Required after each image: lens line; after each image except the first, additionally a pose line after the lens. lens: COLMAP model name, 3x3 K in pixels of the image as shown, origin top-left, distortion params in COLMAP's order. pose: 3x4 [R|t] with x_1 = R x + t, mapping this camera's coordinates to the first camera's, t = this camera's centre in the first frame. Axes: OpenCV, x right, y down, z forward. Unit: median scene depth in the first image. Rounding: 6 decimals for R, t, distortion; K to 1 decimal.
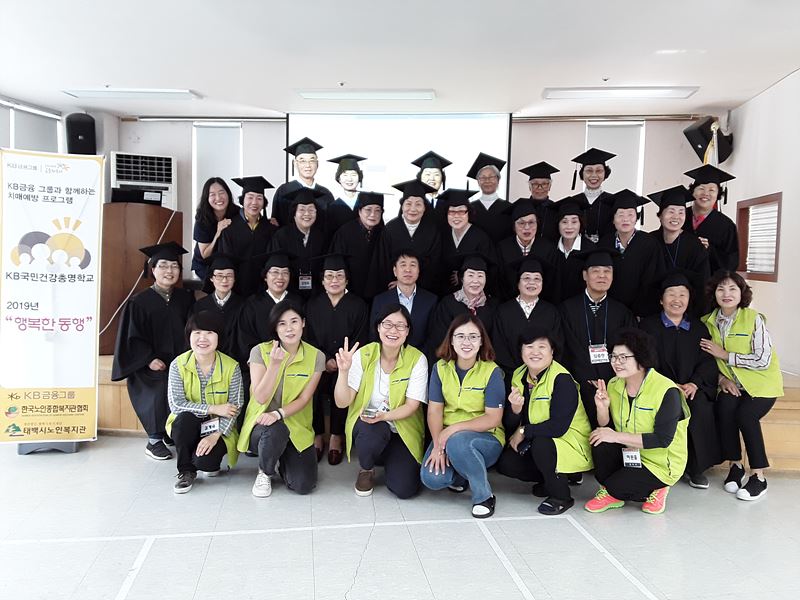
lens RADIAL K [[784.0, 0, 400.0], [0, 784.0, 300.0], [0, 0, 1]] dist [0.082357, -0.024160]
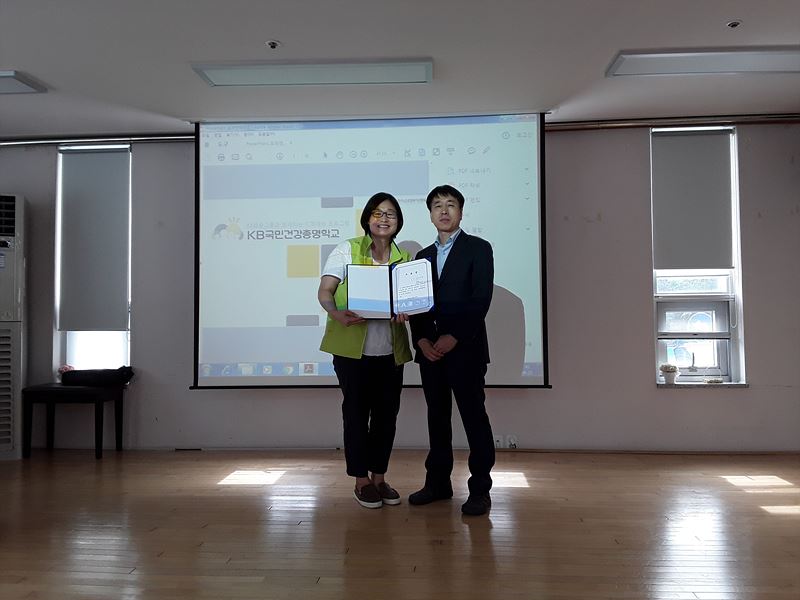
lens RADIAL K [[784.0, 0, 400.0], [0, 784.0, 300.0], [0, 0, 1]] dist [0.082357, -0.024160]
pose [[0.998494, -0.031557, 0.044873, -0.010941], [0.035493, 0.995326, -0.089809, -0.028024], [-0.041829, 0.091266, 0.994948, 0.357412]]
